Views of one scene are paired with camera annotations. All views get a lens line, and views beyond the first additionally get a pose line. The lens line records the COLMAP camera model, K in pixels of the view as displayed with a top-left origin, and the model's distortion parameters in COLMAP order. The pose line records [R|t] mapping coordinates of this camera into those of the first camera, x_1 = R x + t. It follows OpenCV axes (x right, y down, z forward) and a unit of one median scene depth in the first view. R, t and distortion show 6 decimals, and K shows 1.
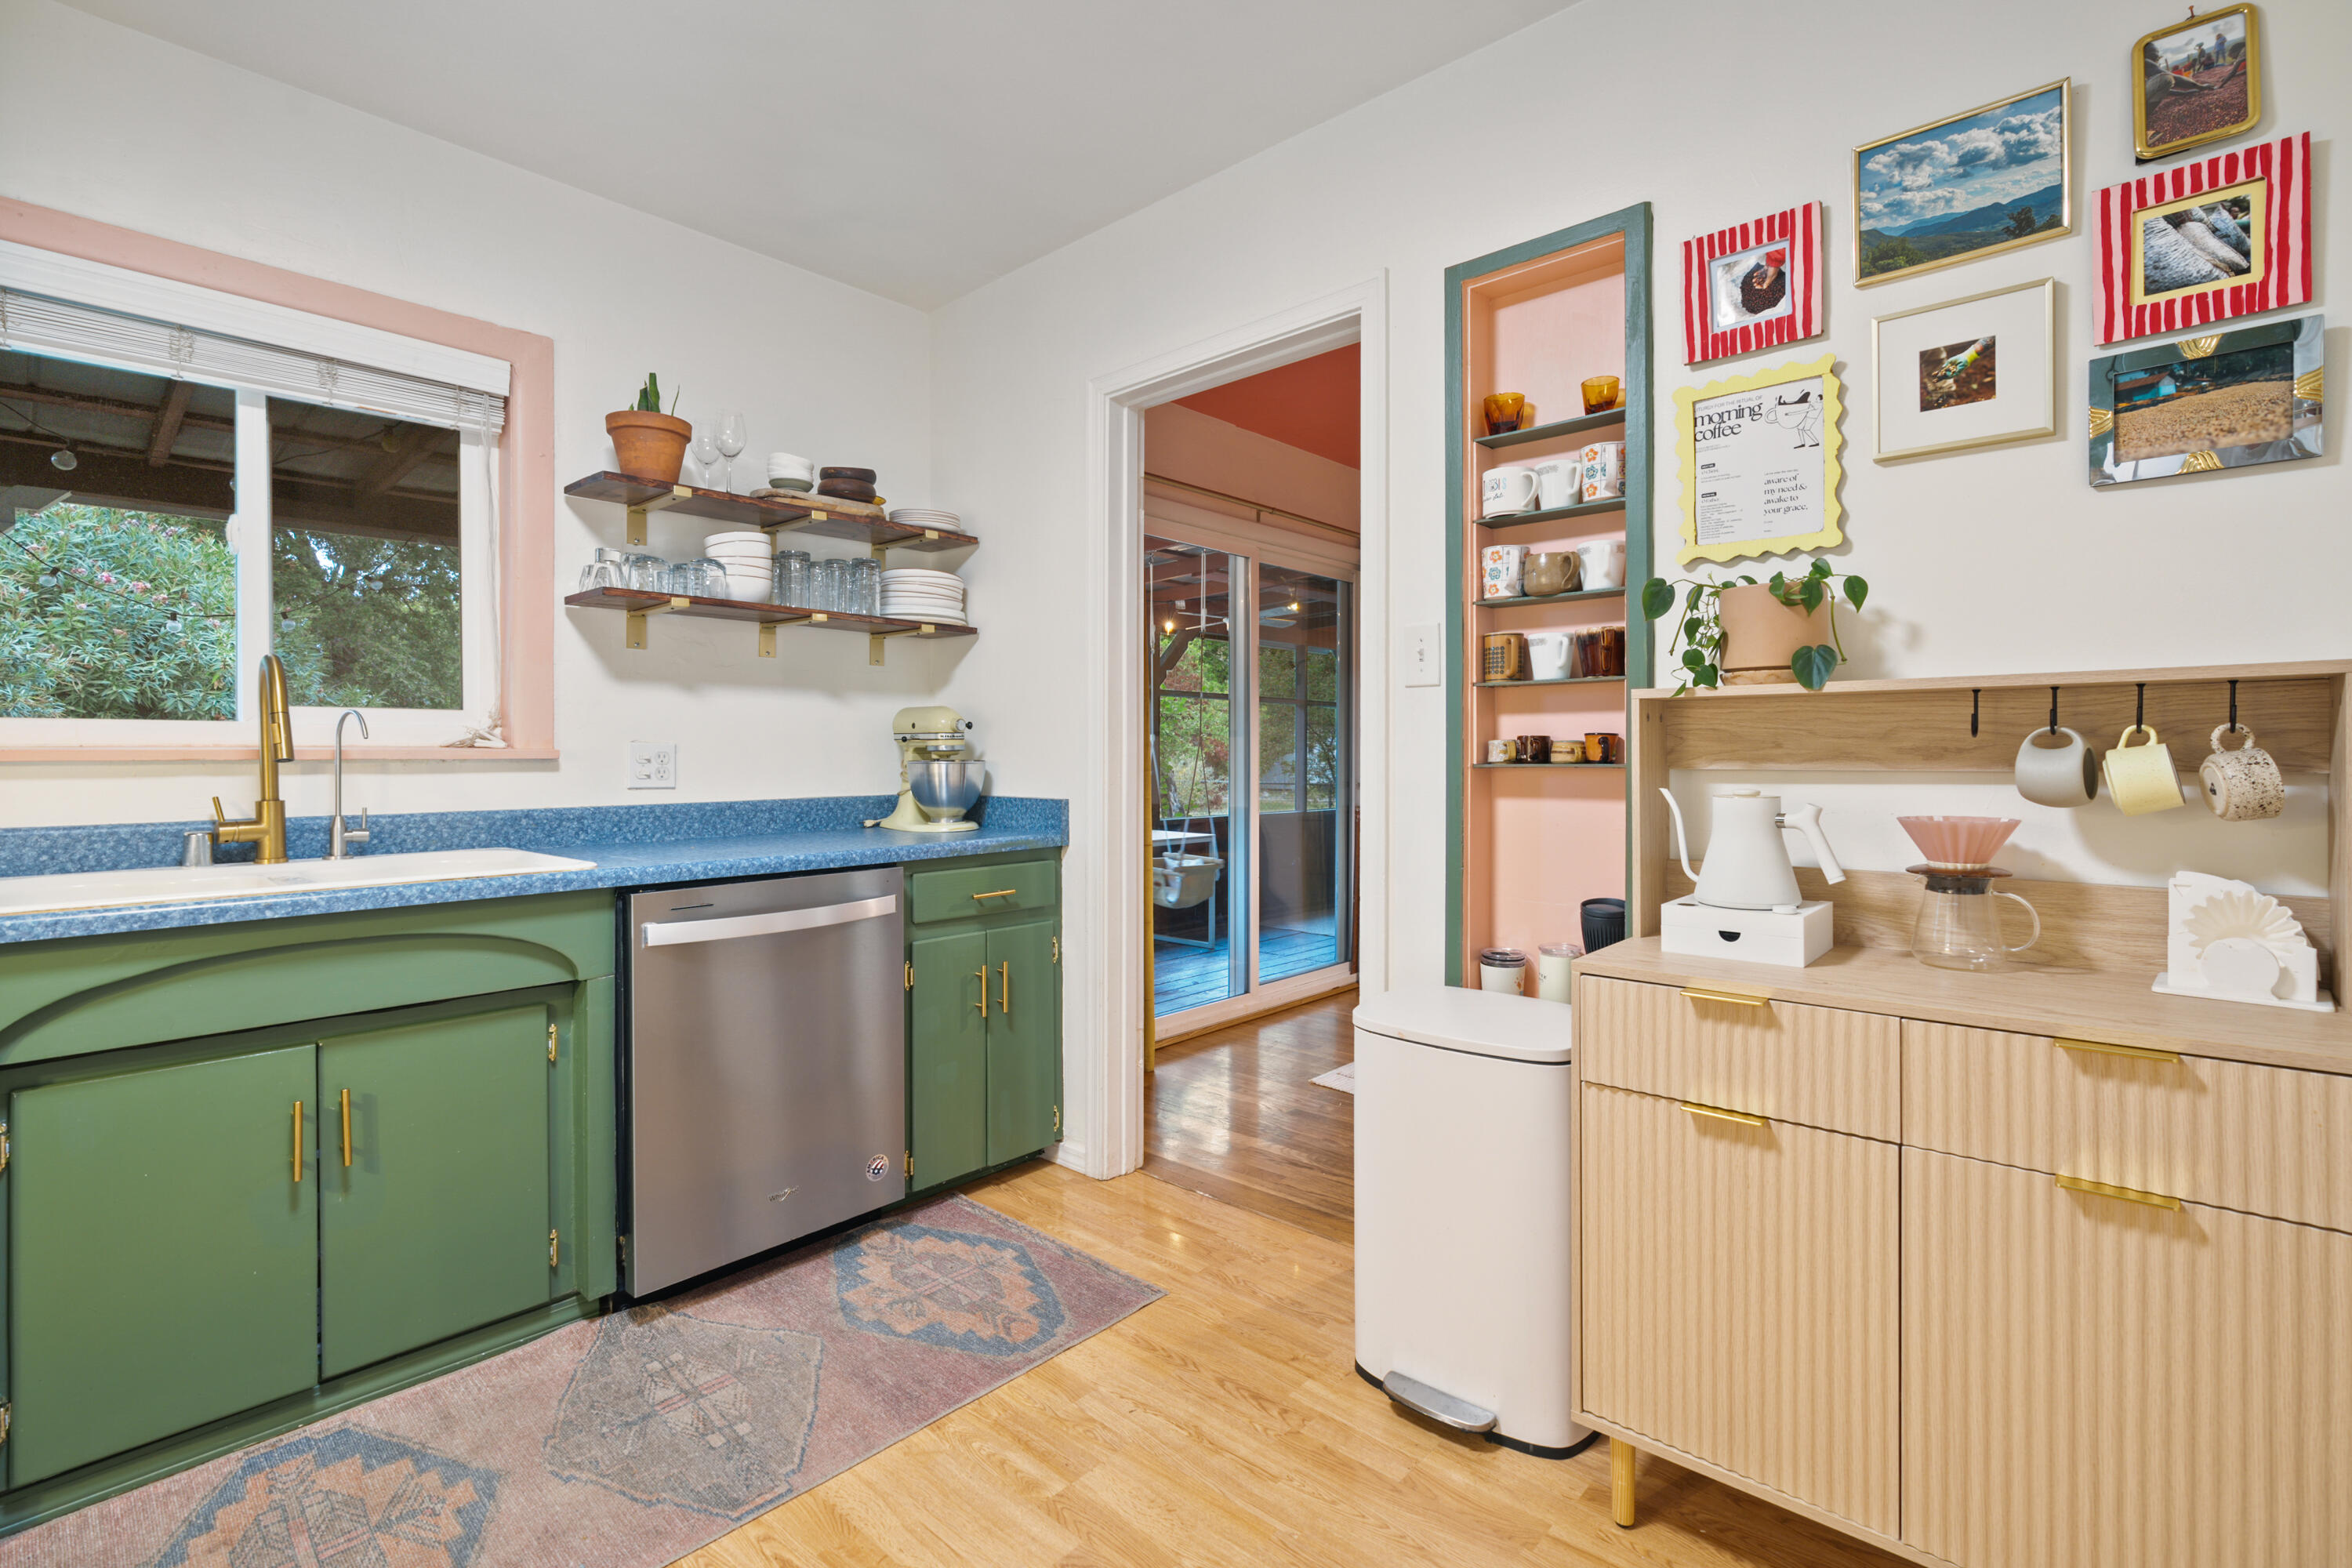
lens RADIAL K [[1063.4, 0, 1177.4], [0, 1063.4, 751.8], [0, 0, 1]] dist [0.000447, 0.000701]
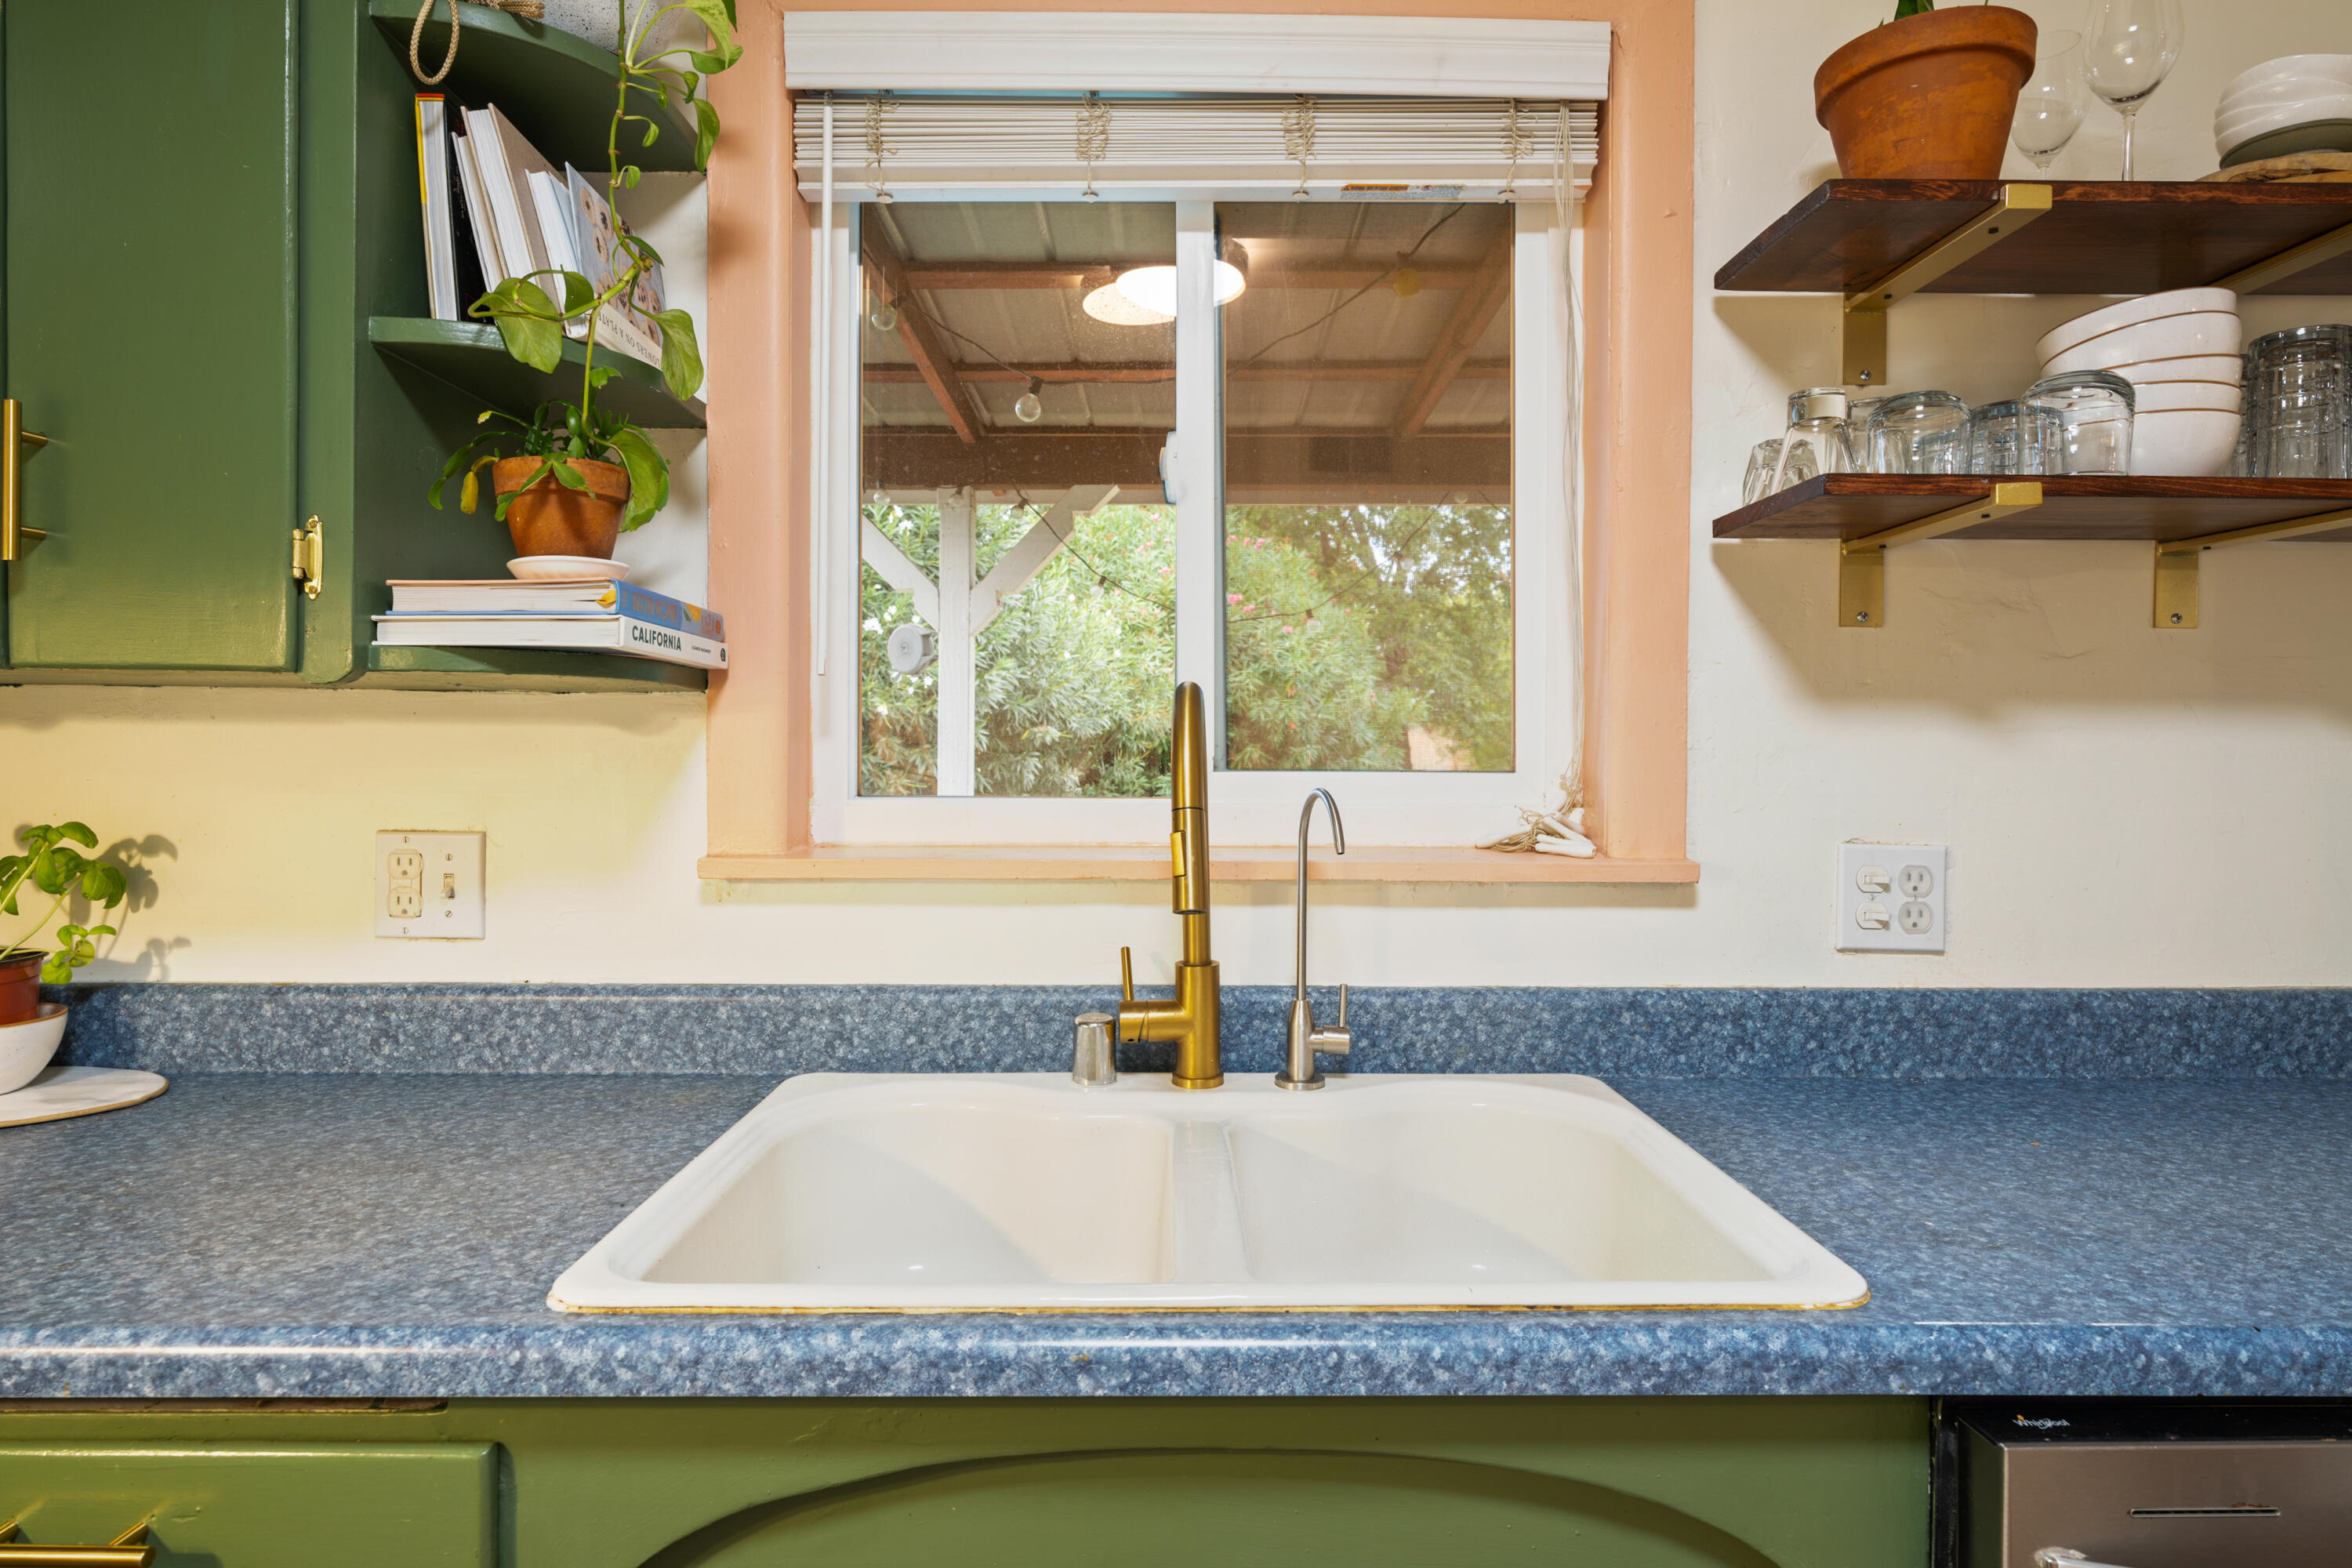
lens RADIAL K [[1296.5, 0, 1181.3], [0, 1296.5, 759.3], [0, 0, 1]] dist [-0.001844, -0.000637]
pose [[0.672975, 0.012350, -0.739562, -0.327822], [-0.007776, 0.999923, 0.009621, -0.049478], [0.739624, -0.000724, 0.673020, 0.476209]]
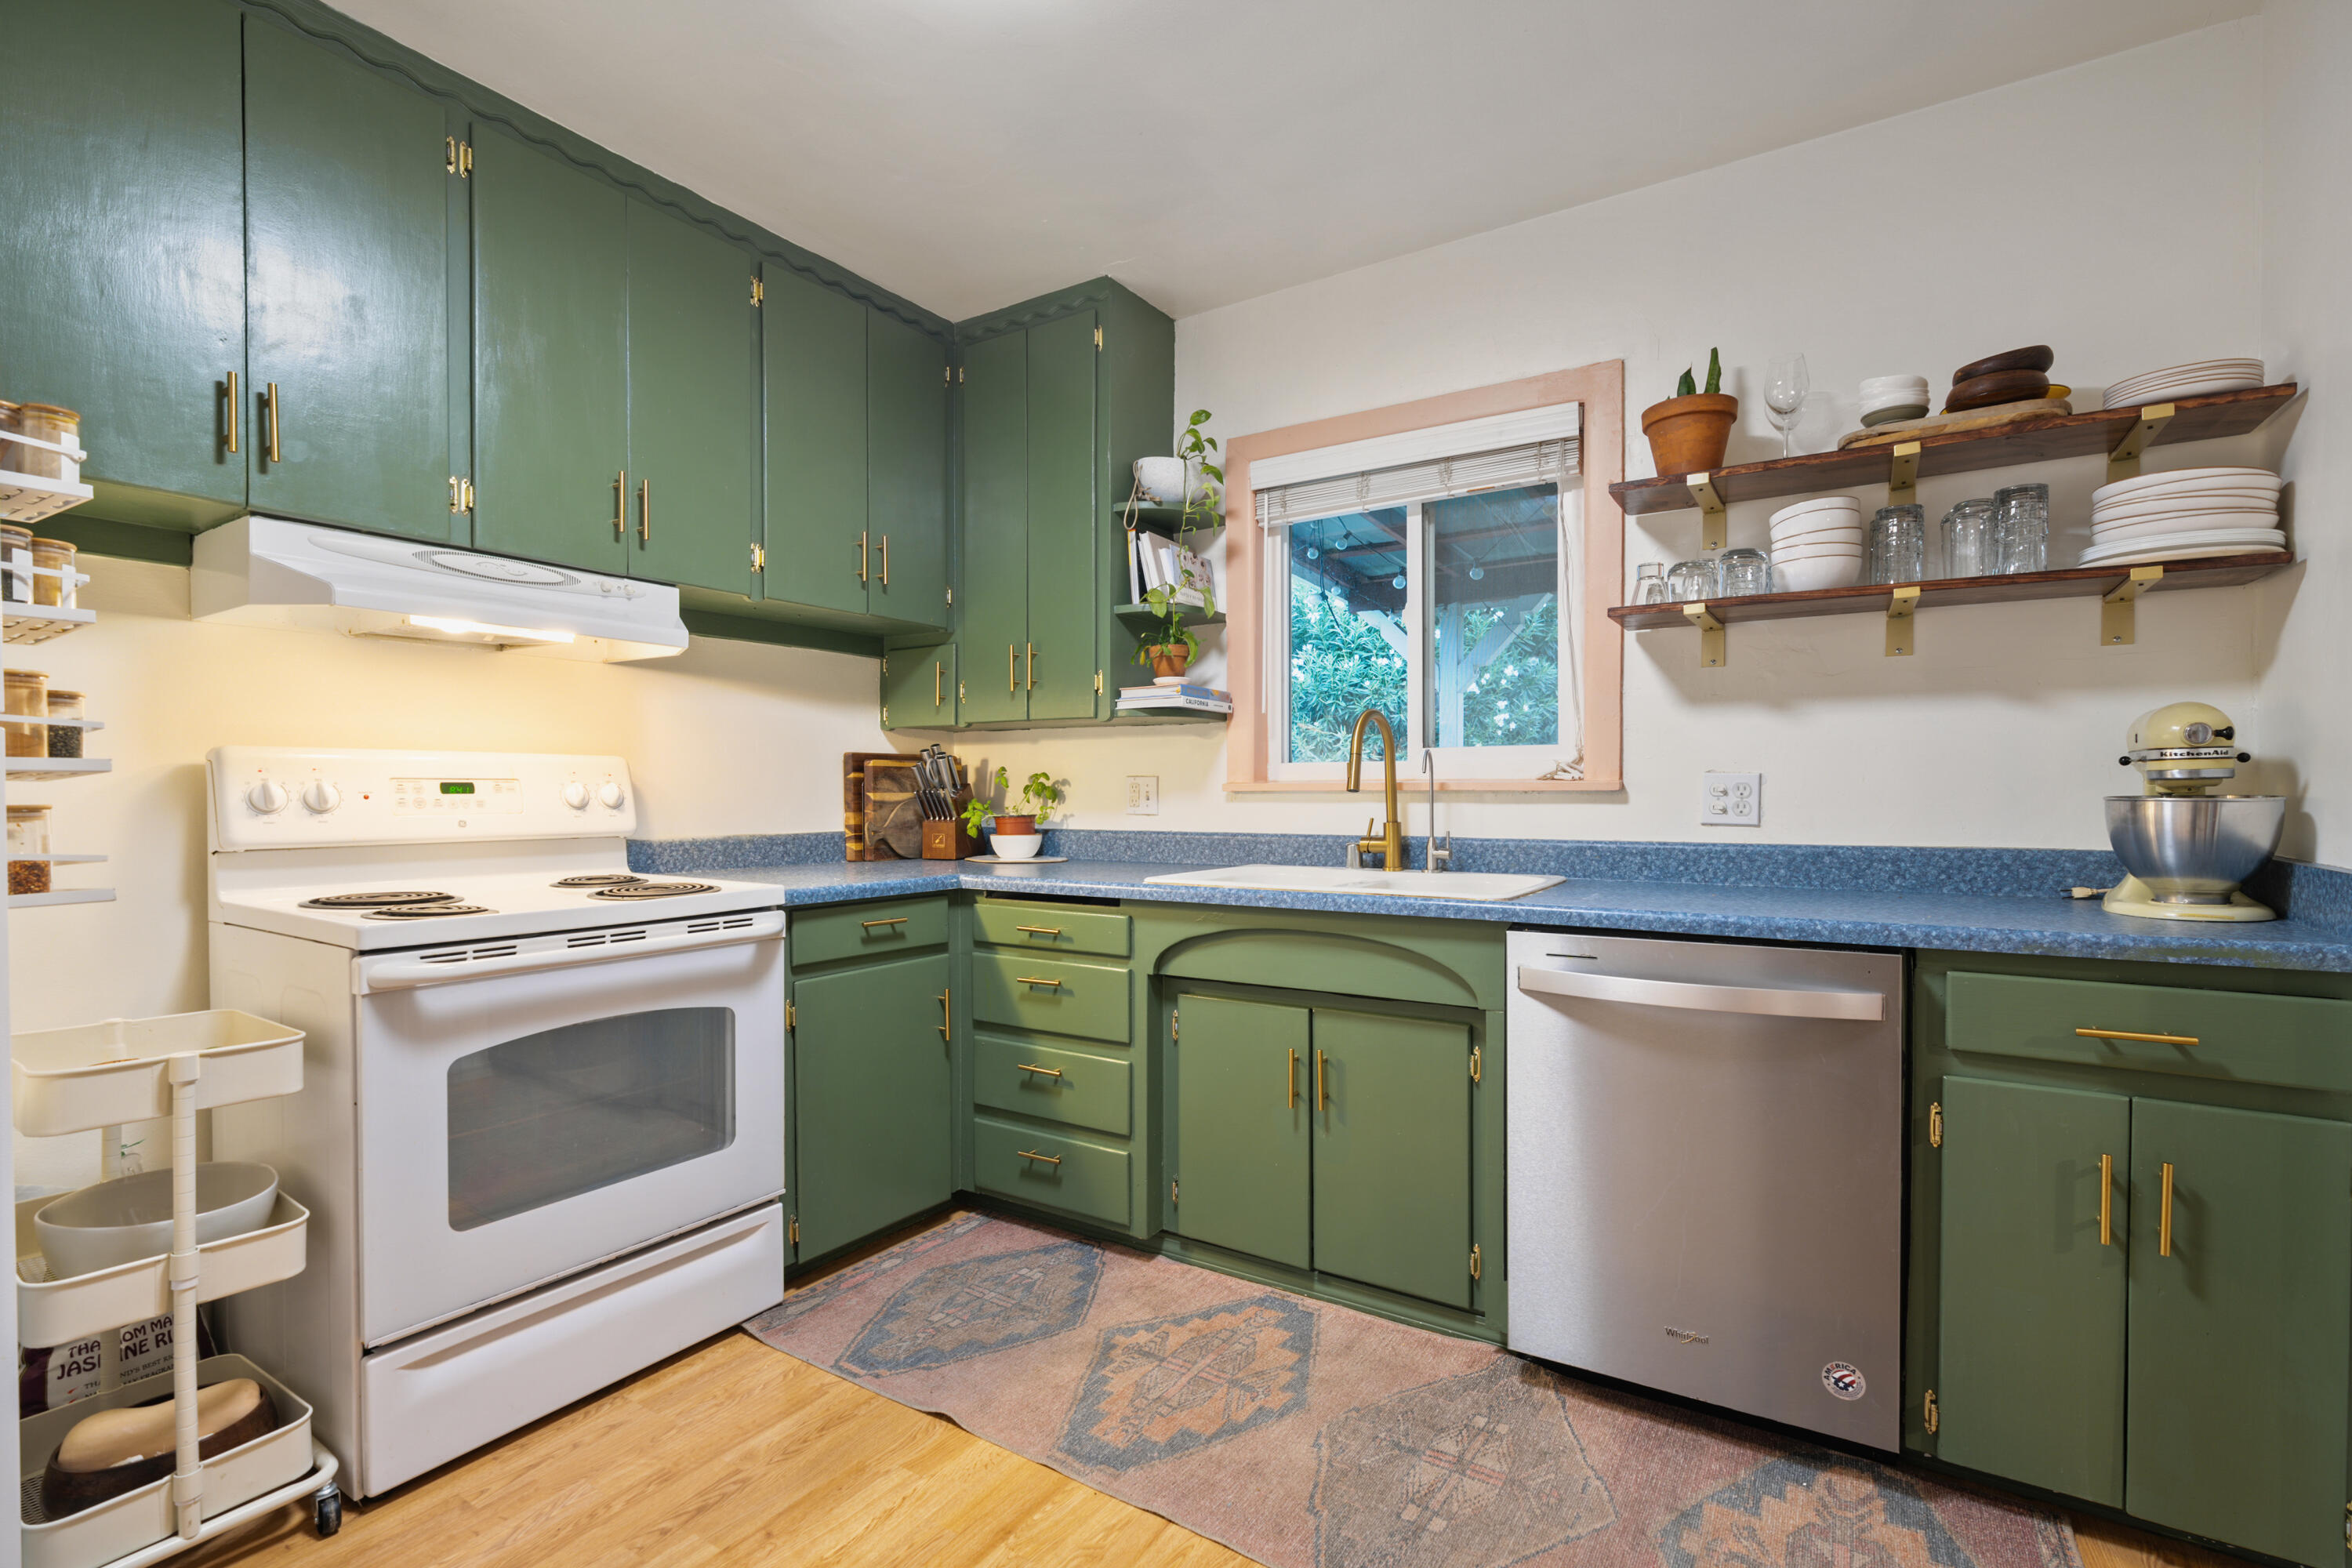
lens RADIAL K [[1066.9, 0, 1199.0], [0, 1066.9, 805.9], [0, 0, 1]] dist [-0.001729, -0.000067]
pose [[0.176222, 0.016596, -0.984211, 0.314350], [0.001543, 0.999852, 0.017136, 0.003157], [0.984349, -0.004539, 0.176170, 0.453897]]
